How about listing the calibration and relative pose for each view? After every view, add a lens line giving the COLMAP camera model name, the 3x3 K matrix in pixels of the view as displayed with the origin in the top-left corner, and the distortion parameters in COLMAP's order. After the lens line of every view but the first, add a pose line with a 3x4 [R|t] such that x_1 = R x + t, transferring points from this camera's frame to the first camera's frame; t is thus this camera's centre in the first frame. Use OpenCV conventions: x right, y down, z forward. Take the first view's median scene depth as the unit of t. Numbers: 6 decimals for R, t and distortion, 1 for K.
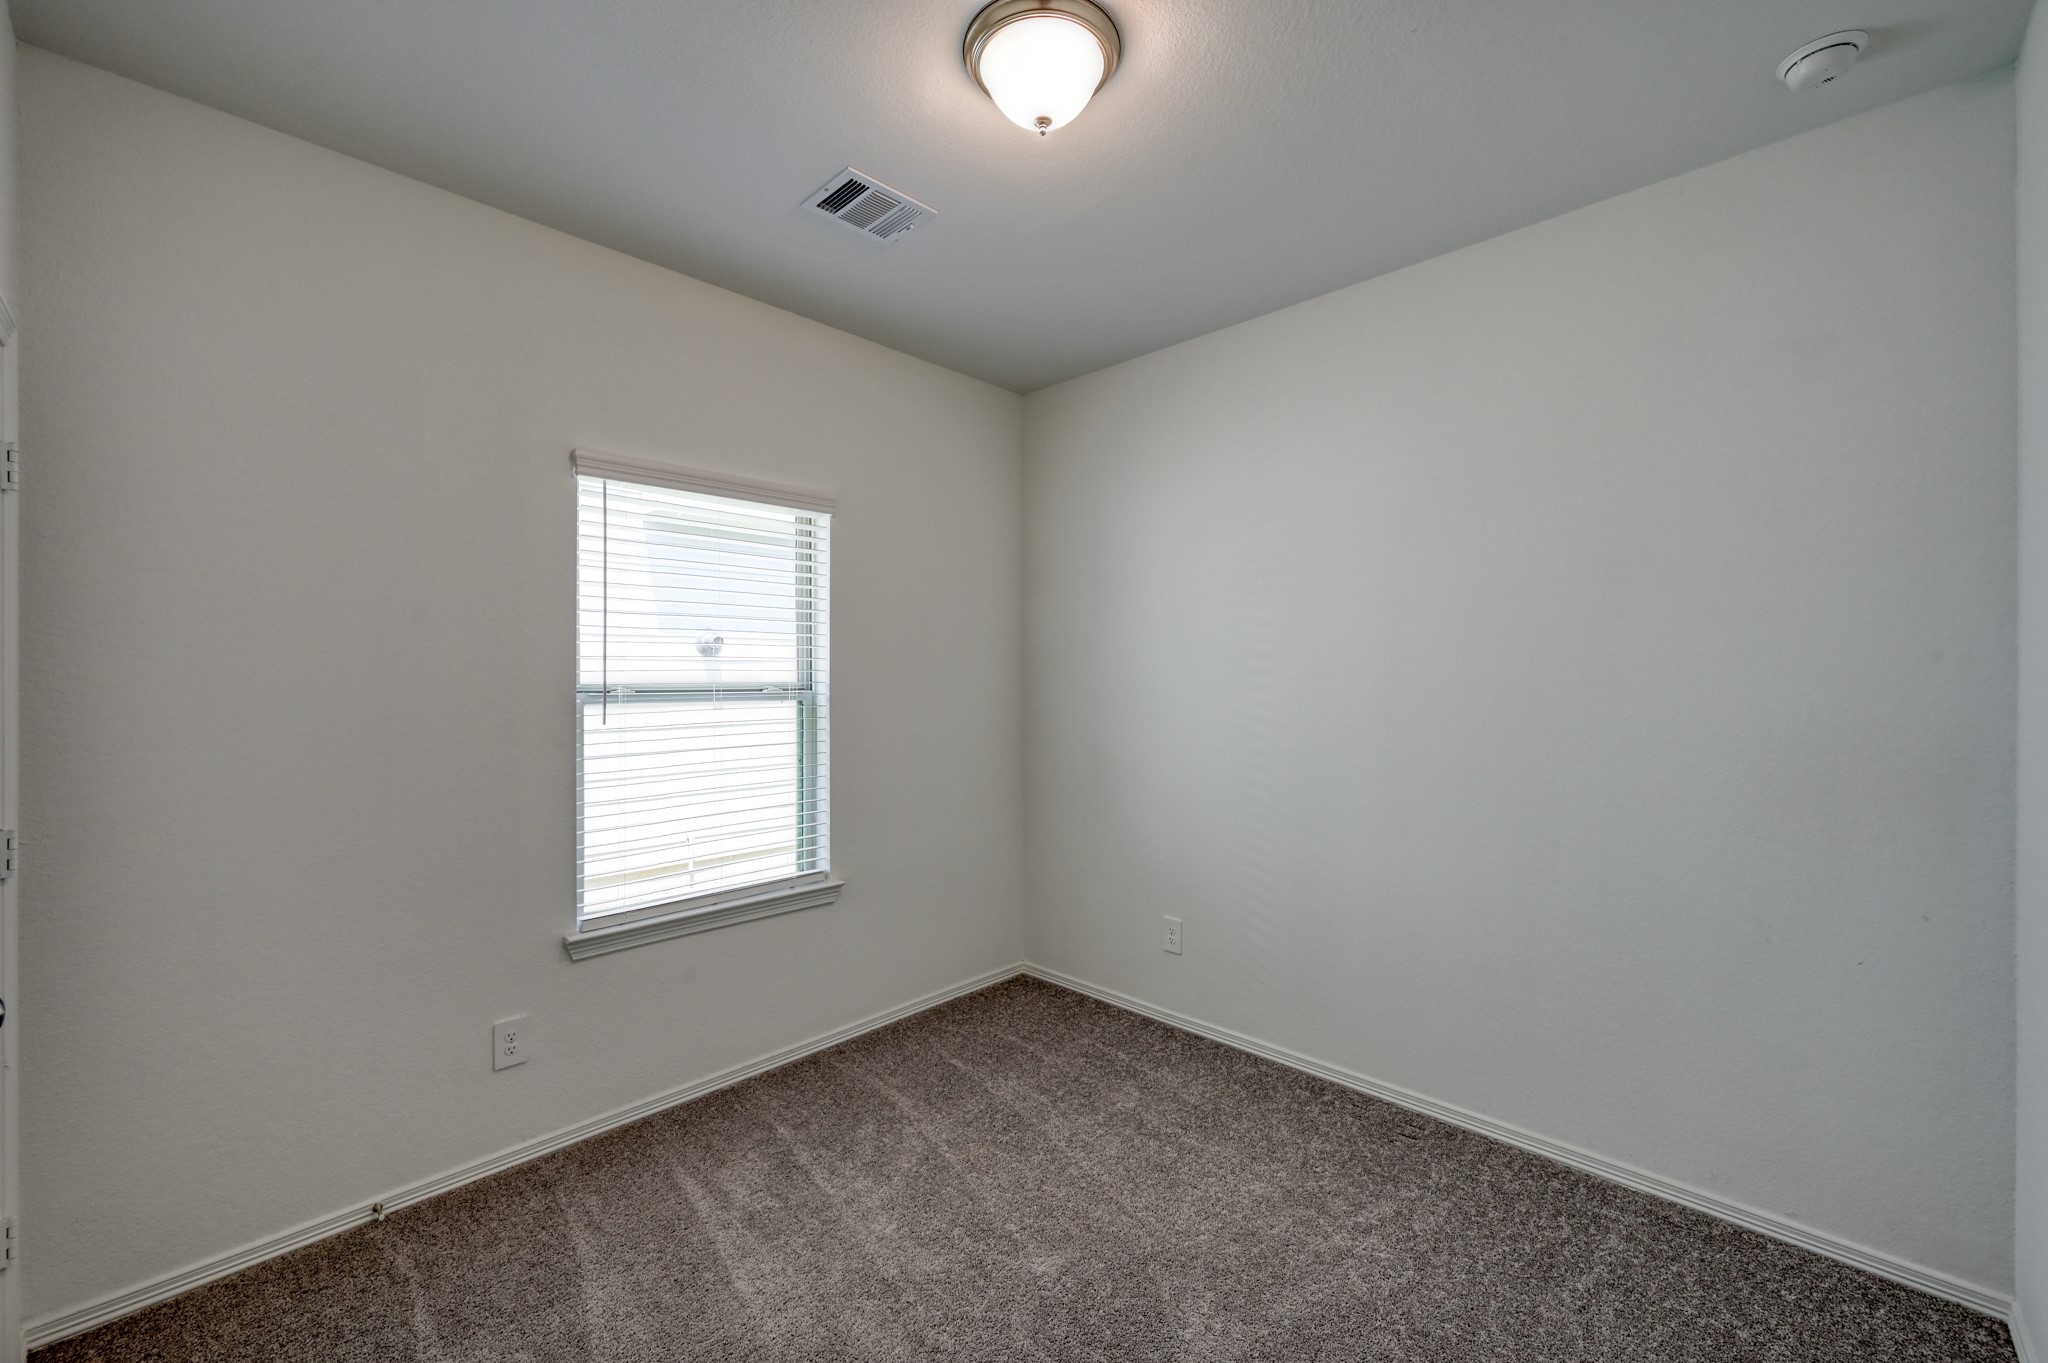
lens RADIAL K [[802.7, 0, 1024.0], [0, 802.7, 681.5], [0, 0, 1]] dist [-0.001790, 0.000092]
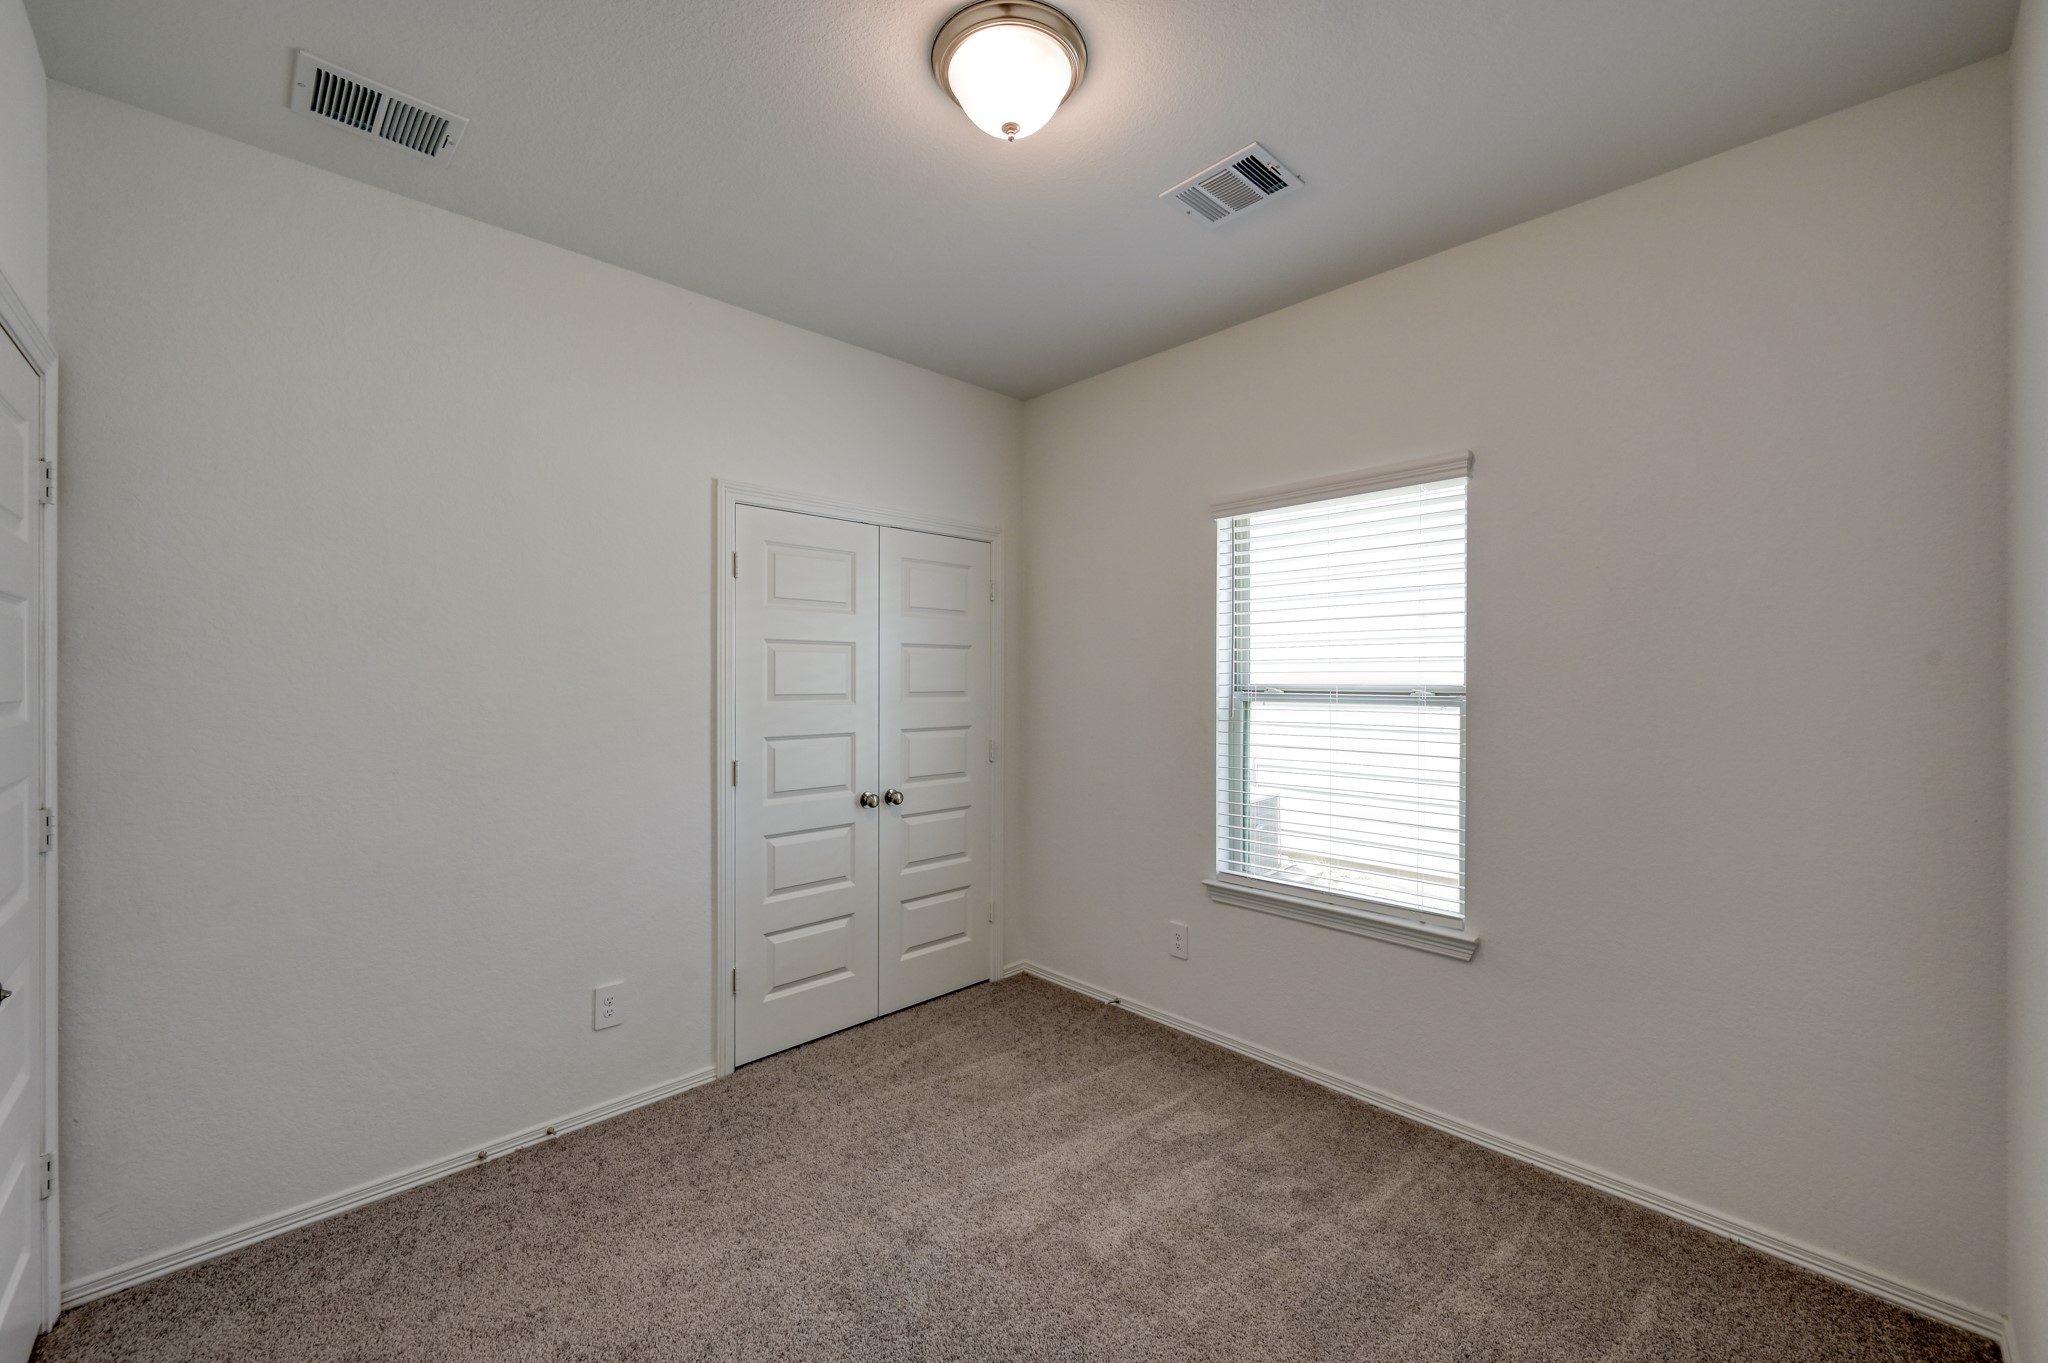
lens RADIAL K [[802.7, 0, 1024.0], [0, 802.7, 681.5], [0, 0, 1]] dist [-0.001790, 0.000092]
pose [[-0.030296, 0.004959, -0.999529, 0.679323], [-0.011224, 0.999923, 0.005301, -0.002888], [0.999478, 0.011380, -0.030238, 0.688832]]
